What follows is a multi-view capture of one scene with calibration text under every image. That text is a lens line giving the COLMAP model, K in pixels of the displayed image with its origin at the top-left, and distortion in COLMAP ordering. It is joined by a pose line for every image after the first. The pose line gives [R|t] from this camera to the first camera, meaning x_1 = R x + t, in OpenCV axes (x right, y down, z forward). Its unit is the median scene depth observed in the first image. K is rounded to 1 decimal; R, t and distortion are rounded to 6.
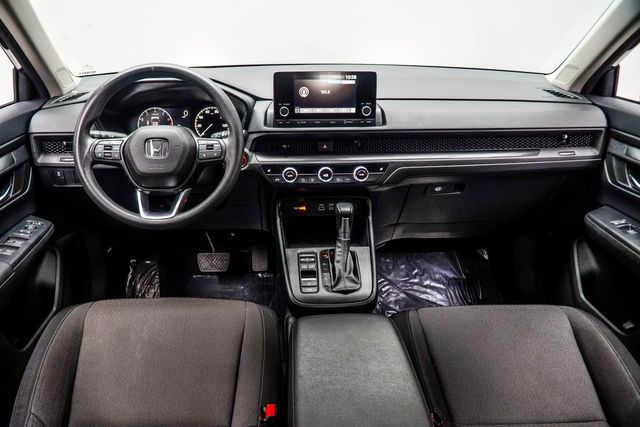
lens RADIAL K [[499.7, 0, 300.7], [0, 499.7, 206.2], [0, 0, 1]] dist [0.011260, -0.003083]
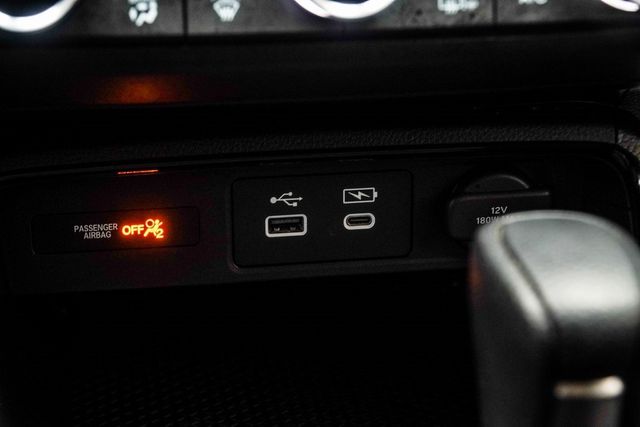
lens RADIAL K [[1270.3, 0, 318.4], [0, 1270.3, 213.5], [0, 0, 1]] dist [-0.172060, 0.000000]
pose [[0.990011, -0.029787, 0.137810, 0.003231], [0.018732, 0.996552, 0.080829, -0.026117], [-0.139743, -0.077440, 0.987155, 0.664136]]
